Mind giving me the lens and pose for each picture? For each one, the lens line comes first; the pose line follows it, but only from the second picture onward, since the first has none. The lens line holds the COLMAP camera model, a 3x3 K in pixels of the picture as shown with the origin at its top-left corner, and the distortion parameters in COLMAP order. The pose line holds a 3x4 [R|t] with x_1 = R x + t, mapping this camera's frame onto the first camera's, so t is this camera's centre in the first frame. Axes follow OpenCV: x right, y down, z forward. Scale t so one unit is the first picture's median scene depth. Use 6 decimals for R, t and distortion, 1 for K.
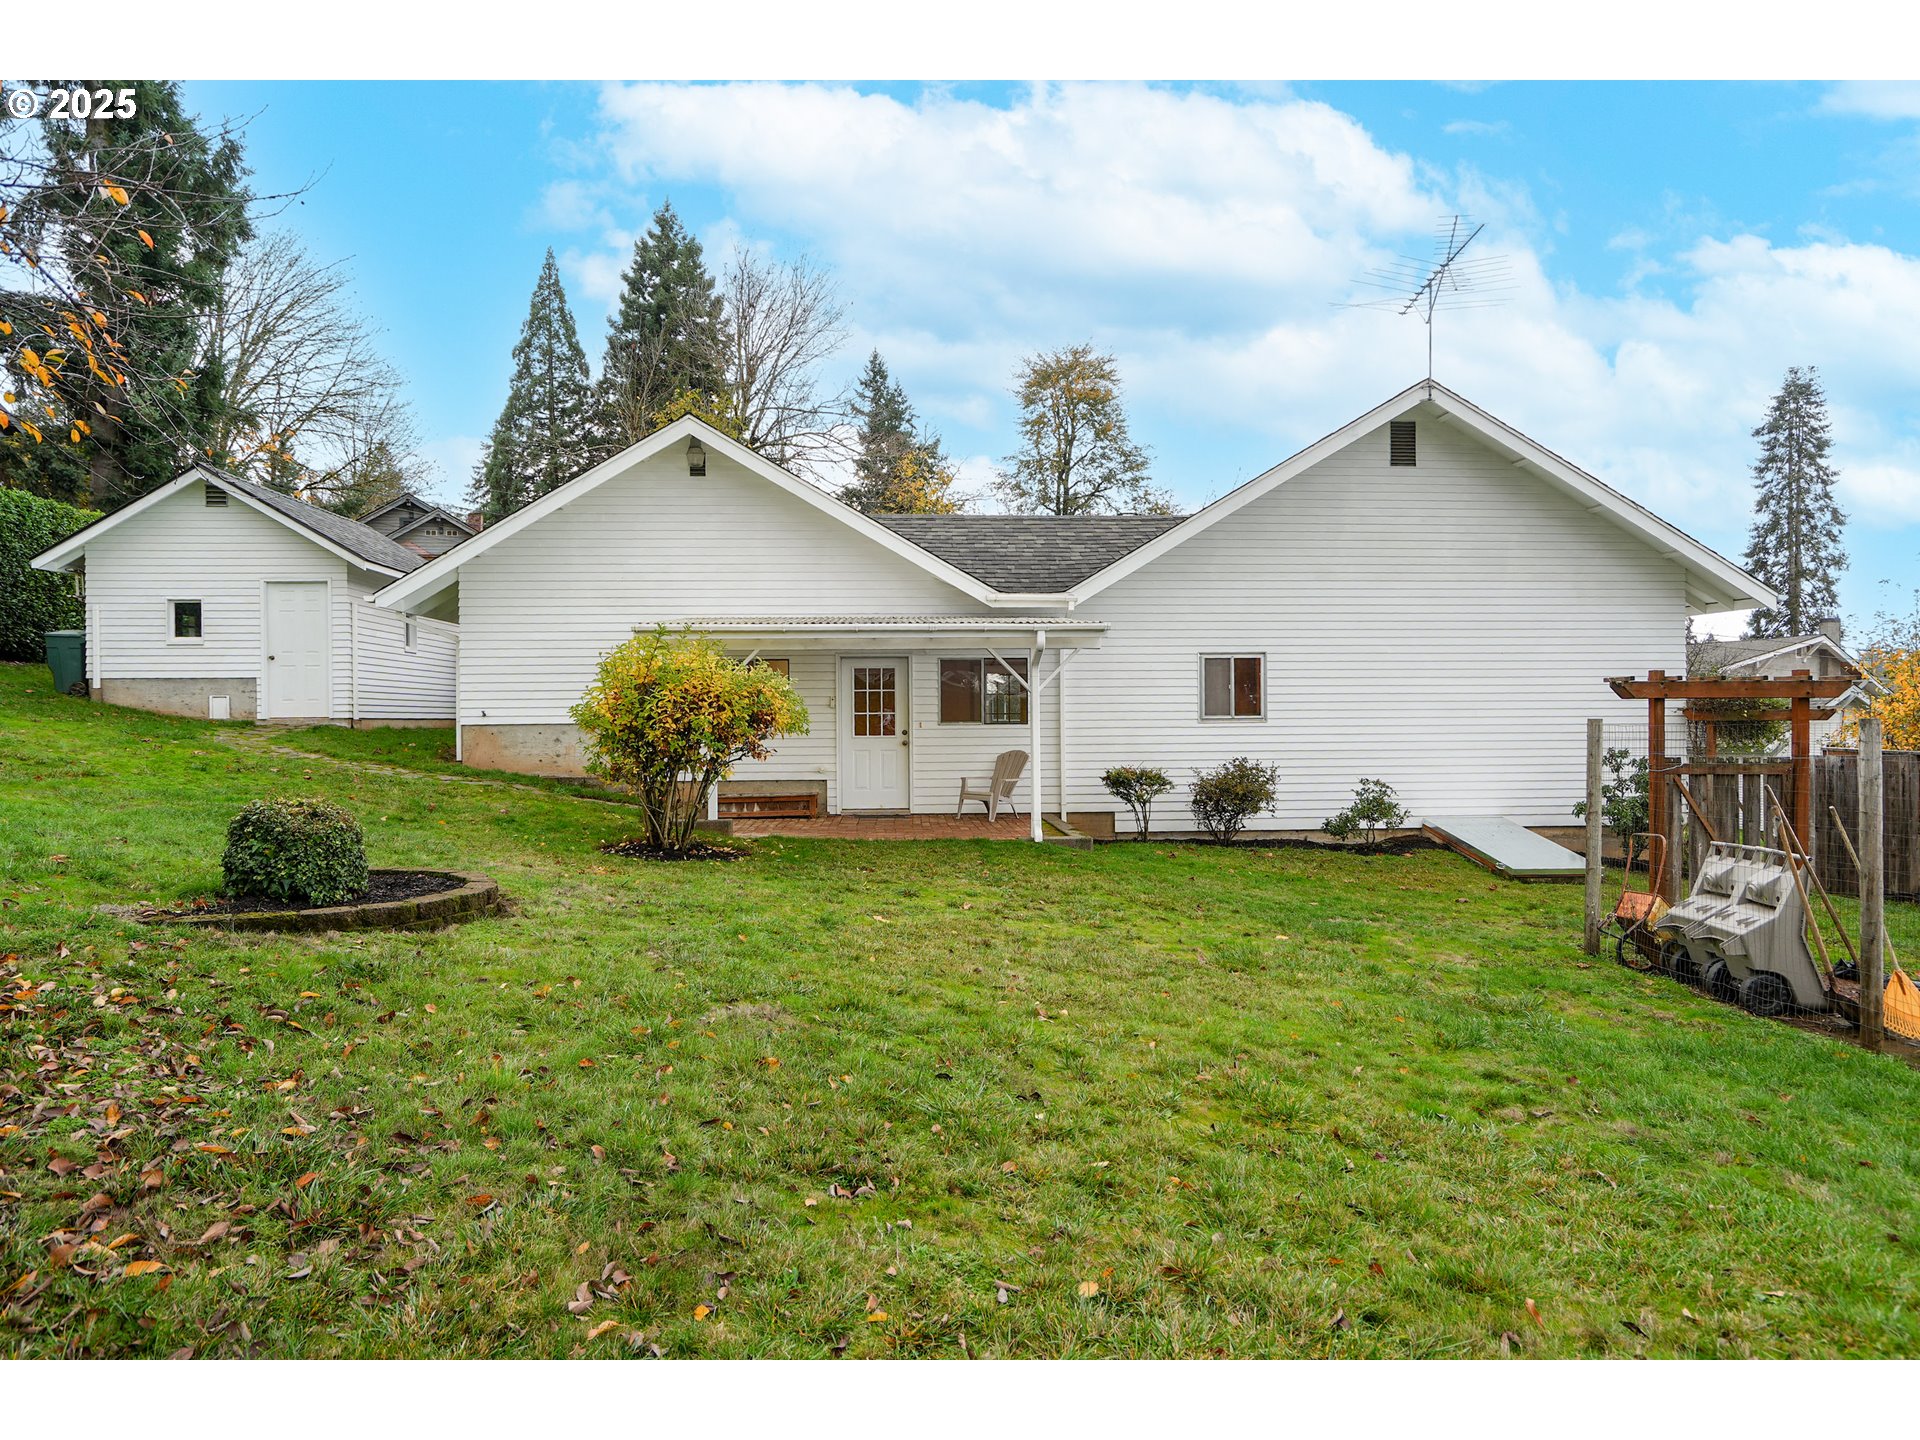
lens RADIAL K [[1252.1, 0, 960.0], [0, 1252.1, 720.0], [0, 0, 1]] dist [0.004502, 0.004405]
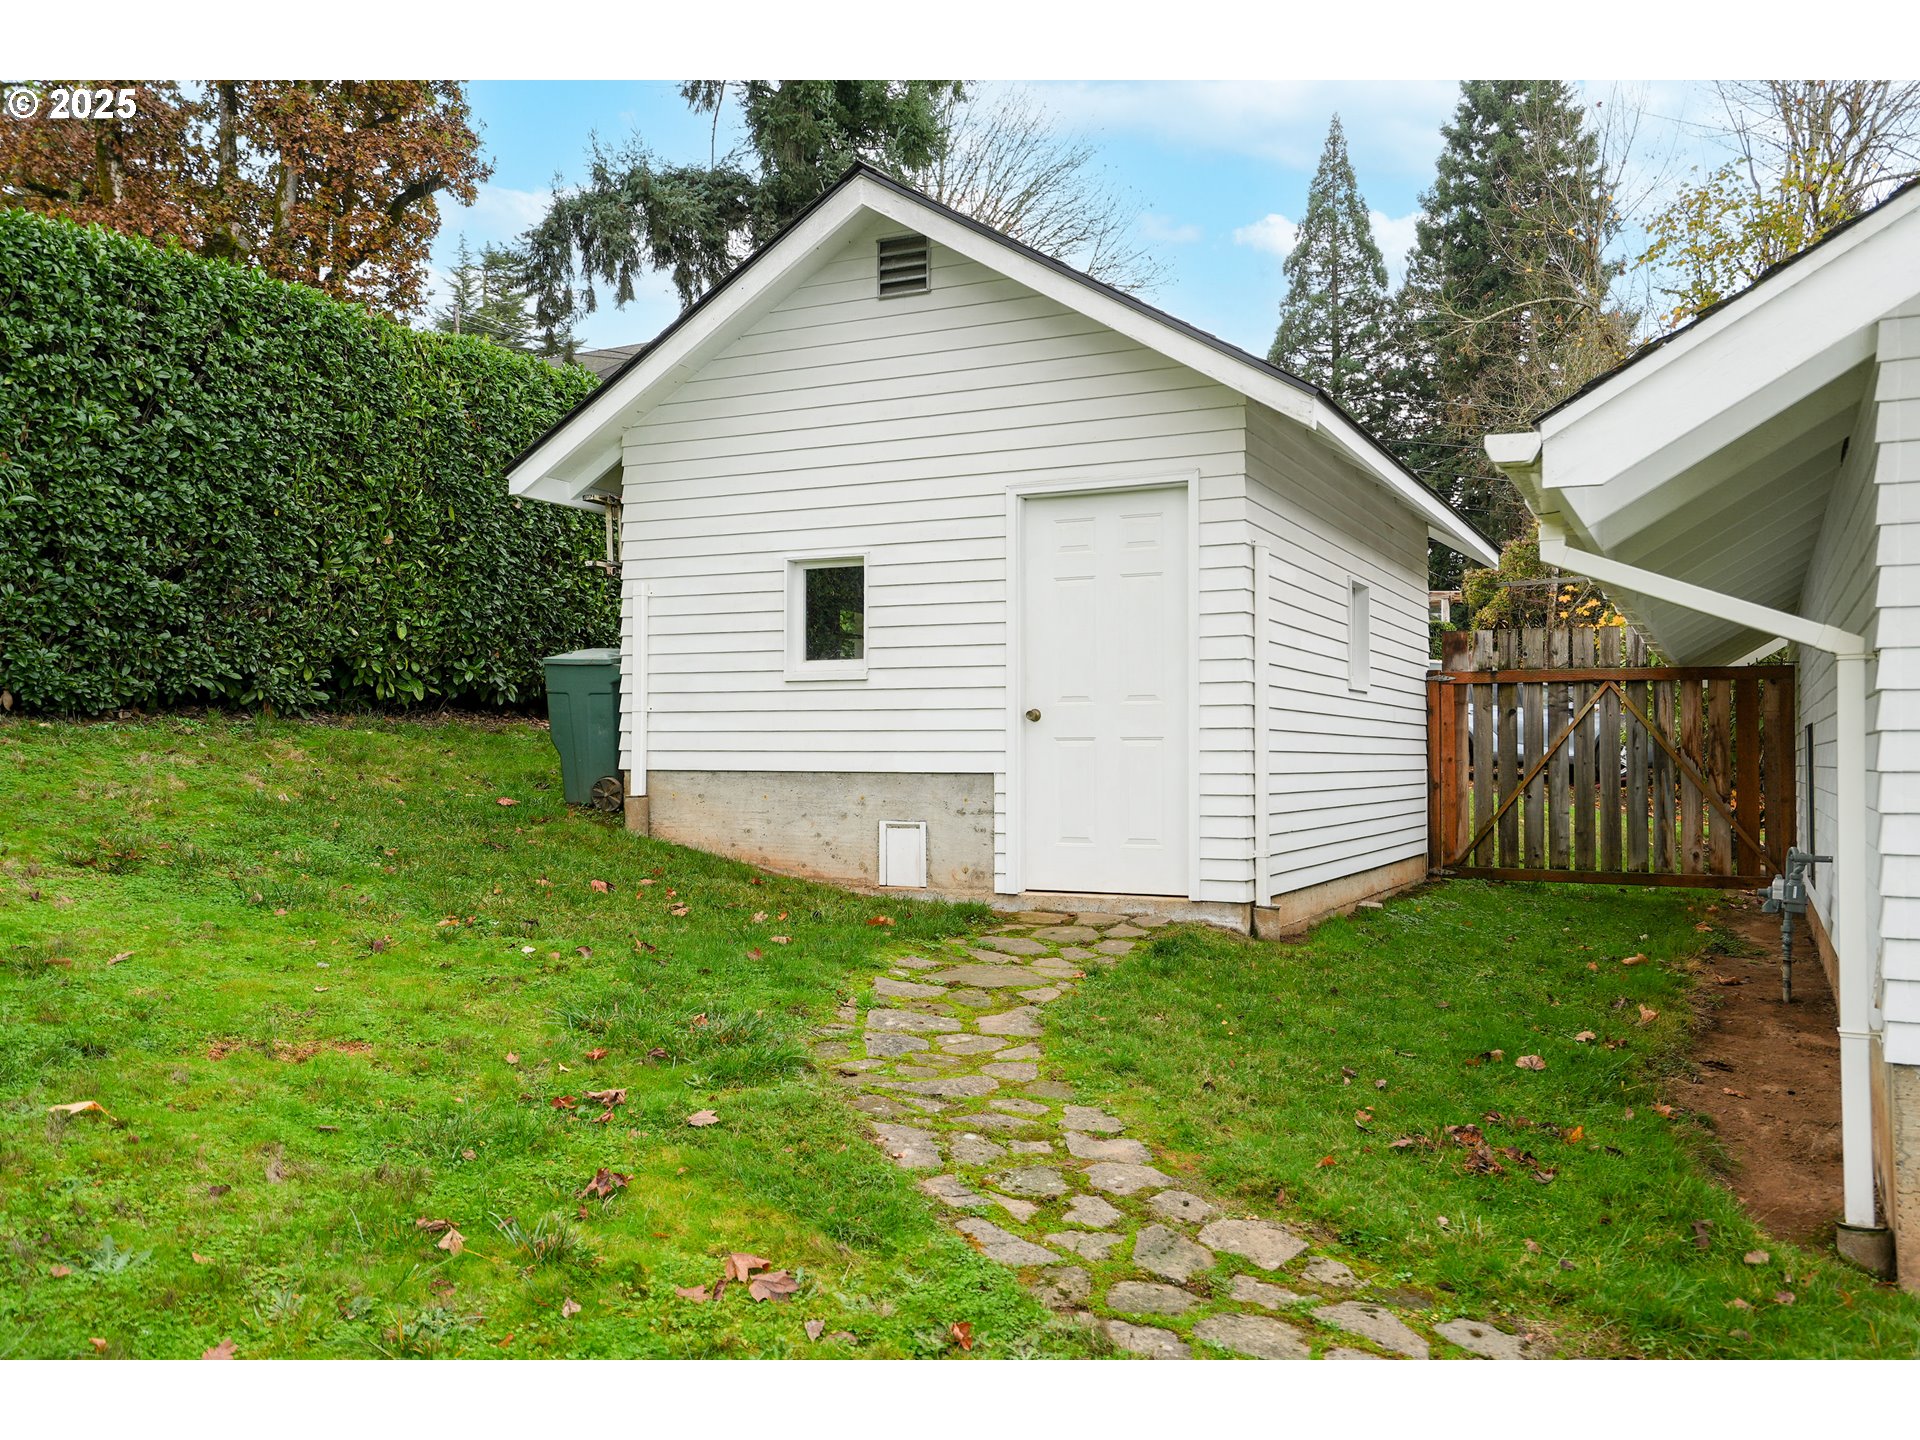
lens RADIAL K [[1442.3, 0, 994.6], [0, 1442.3, 721.9], [0, 0, 1]] dist [0.079637, -0.087780]
pose [[0.879625, 0.001125, -0.475667, -0.121546], [-0.010167, 0.999813, -0.016436, -0.013544], [0.475560, 0.019294, 0.879472, 0.212404]]
